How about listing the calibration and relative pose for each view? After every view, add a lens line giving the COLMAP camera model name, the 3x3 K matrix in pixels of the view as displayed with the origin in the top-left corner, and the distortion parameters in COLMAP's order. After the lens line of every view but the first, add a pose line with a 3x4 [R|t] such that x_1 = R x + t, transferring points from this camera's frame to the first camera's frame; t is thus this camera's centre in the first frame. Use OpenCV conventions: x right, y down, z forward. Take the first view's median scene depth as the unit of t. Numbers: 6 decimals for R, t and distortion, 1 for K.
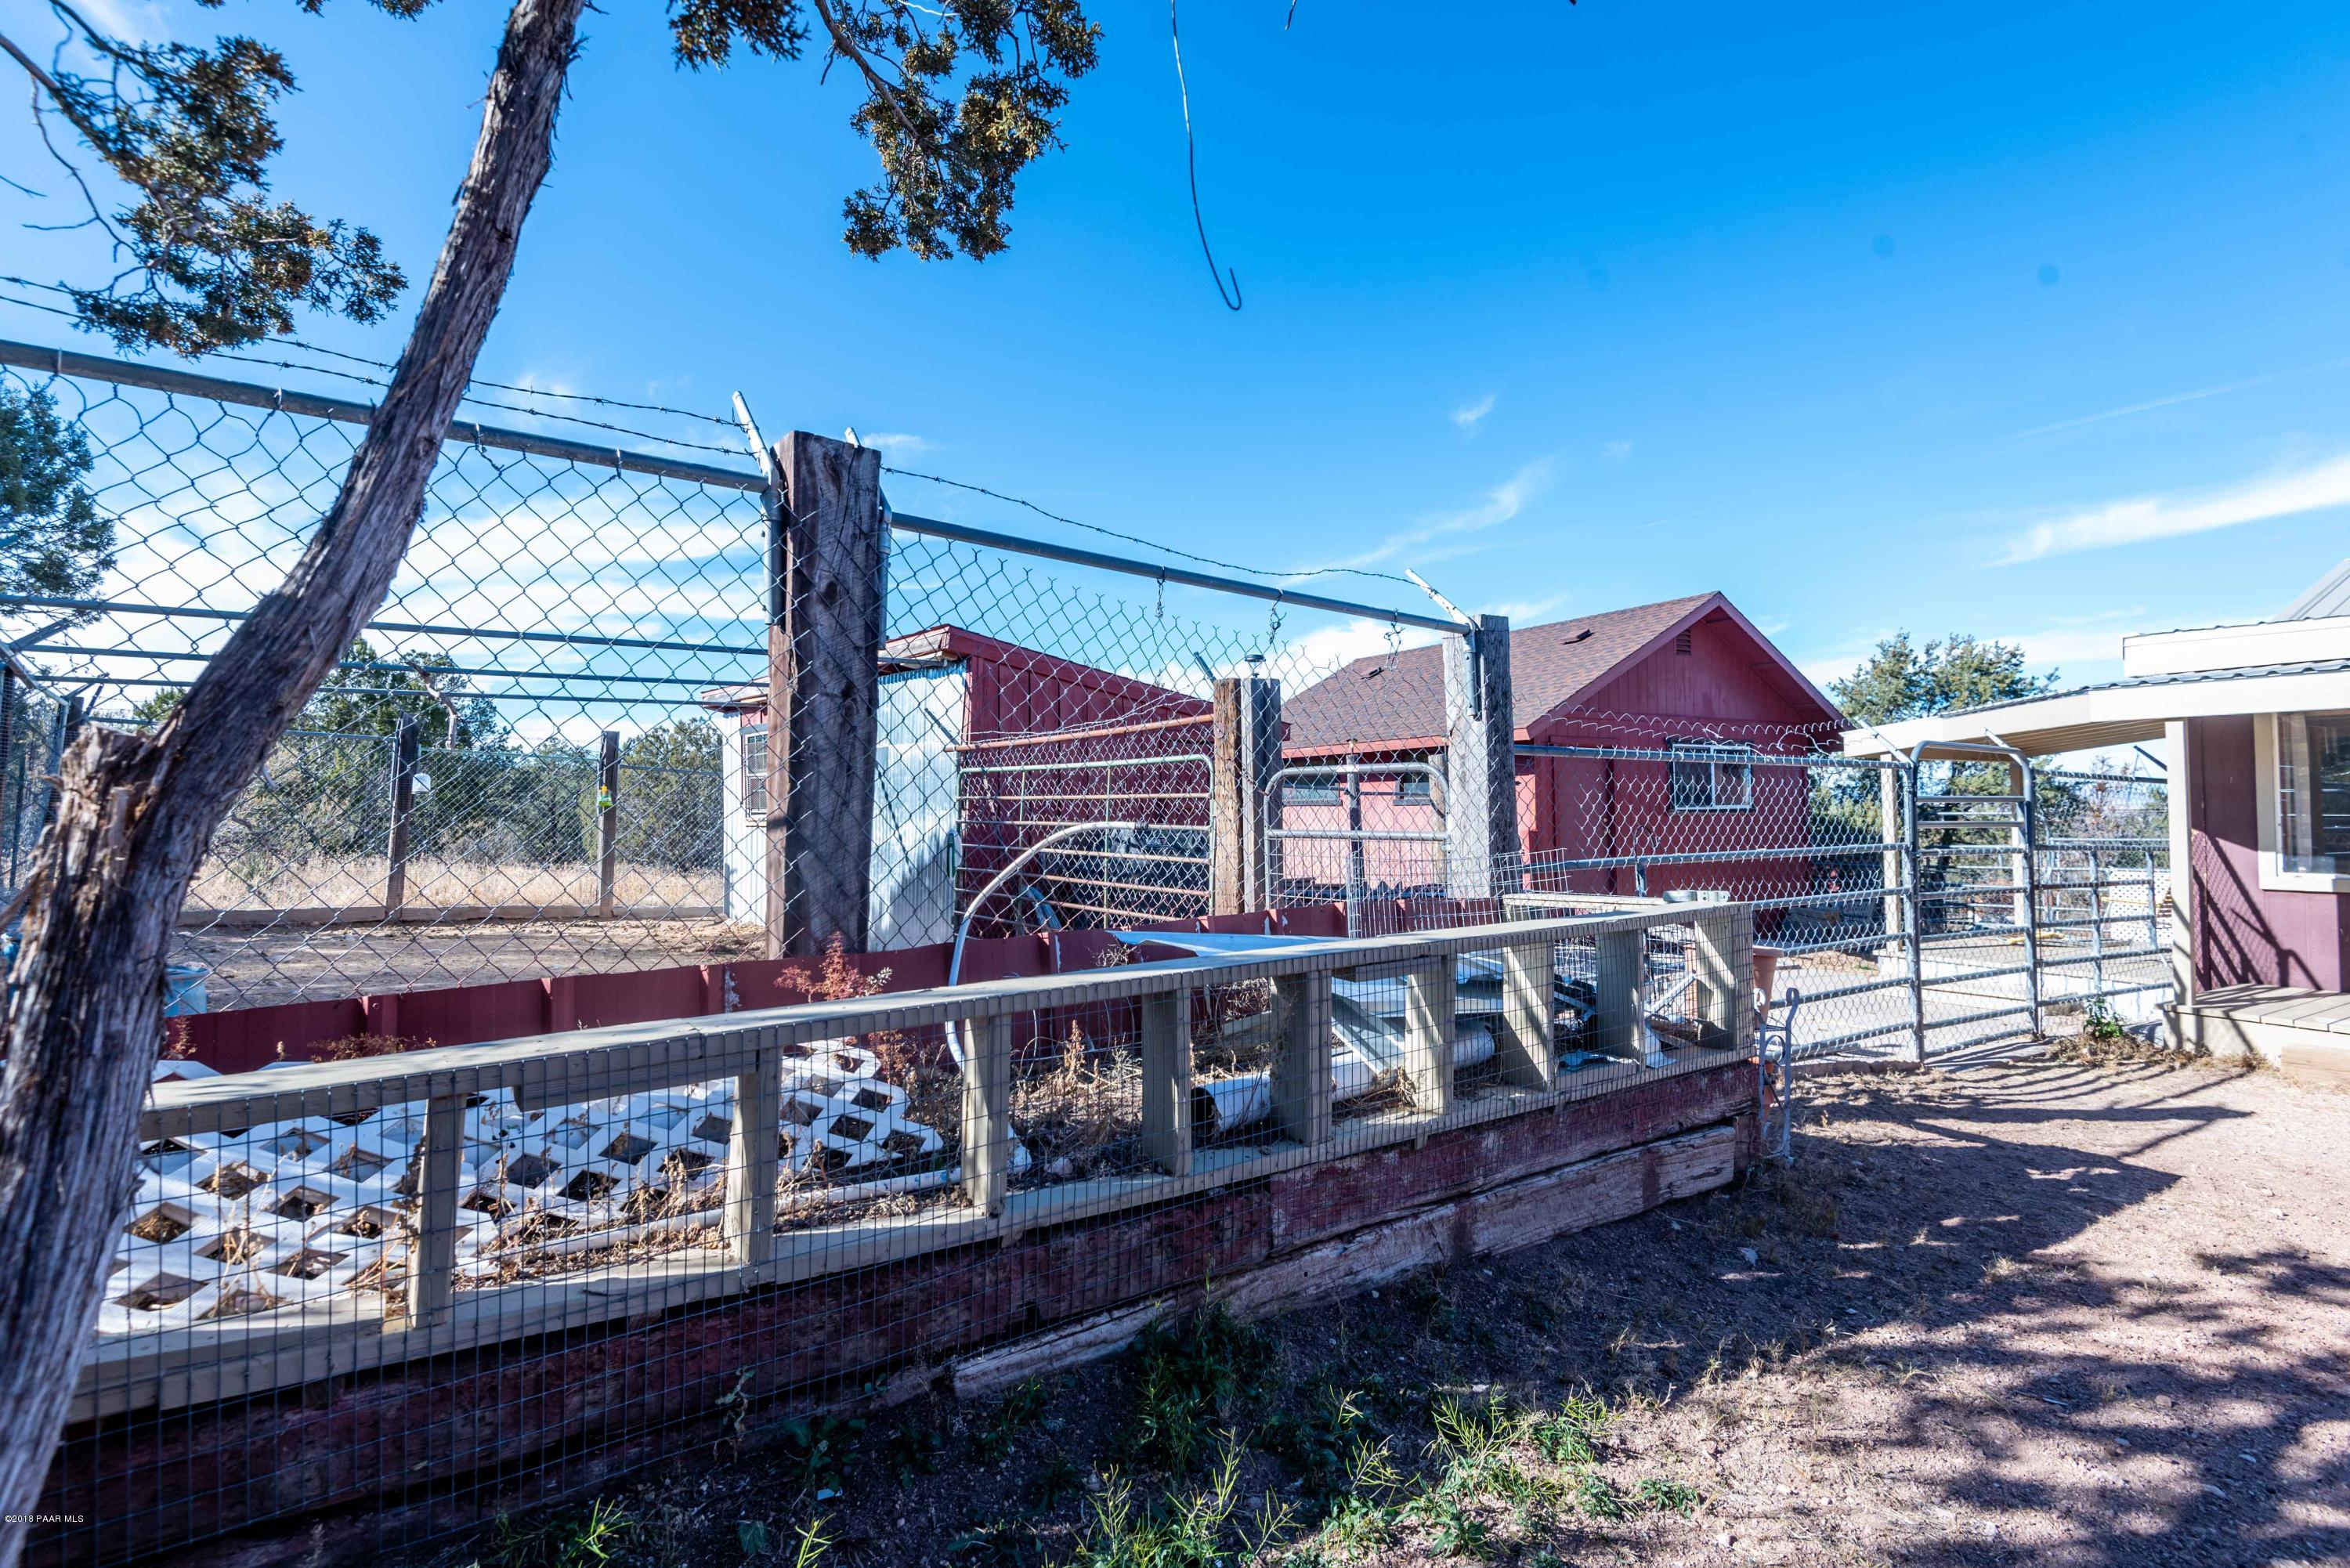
lens RADIAL K [[1081.0, 0, 1170.8], [0, 1081.0, 783.5], [0, 0, 1]] dist [0.000570, 0.000053]
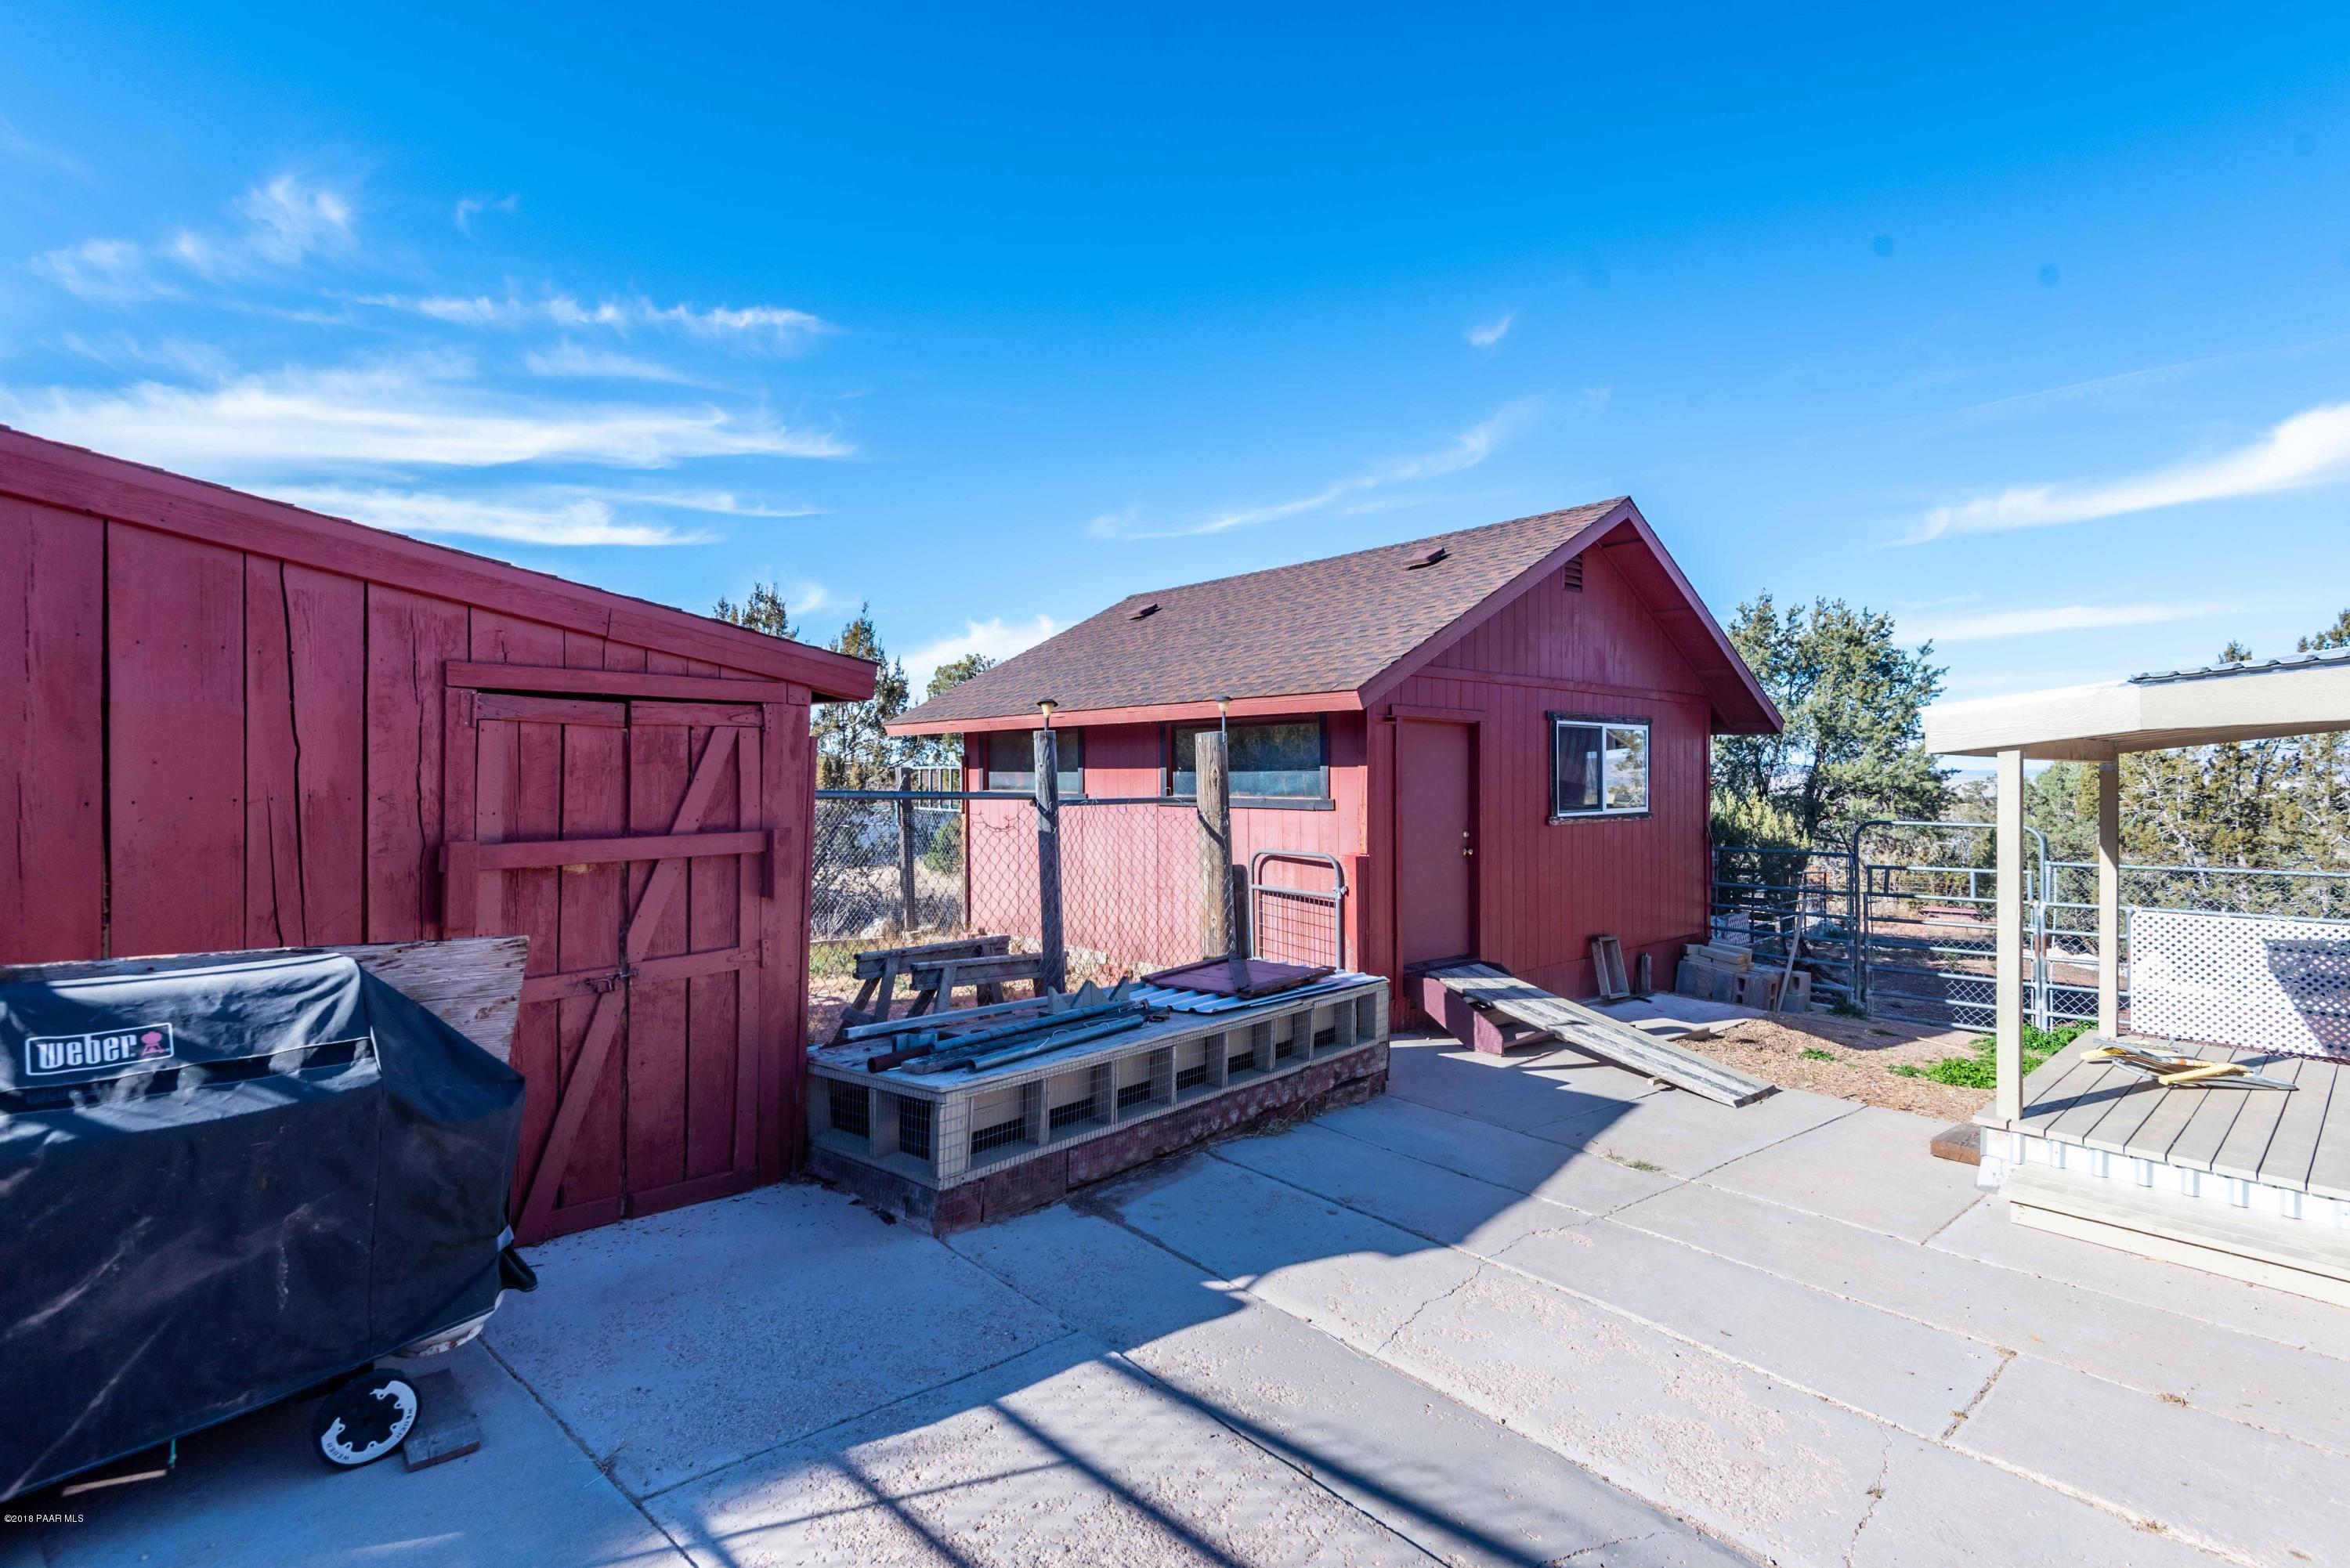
lens RADIAL K [[1081.0, 0, 1178.1], [0, 1081.0, 782.0], [0, 0, 1]] dist [0.000570, 0.000053]
pose [[0.986152, 0.008021, 0.165652, 0.108742], [-0.012976, 0.999499, 0.028851, -0.013217], [-0.165337, -0.030601, 0.985762, 0.346190]]
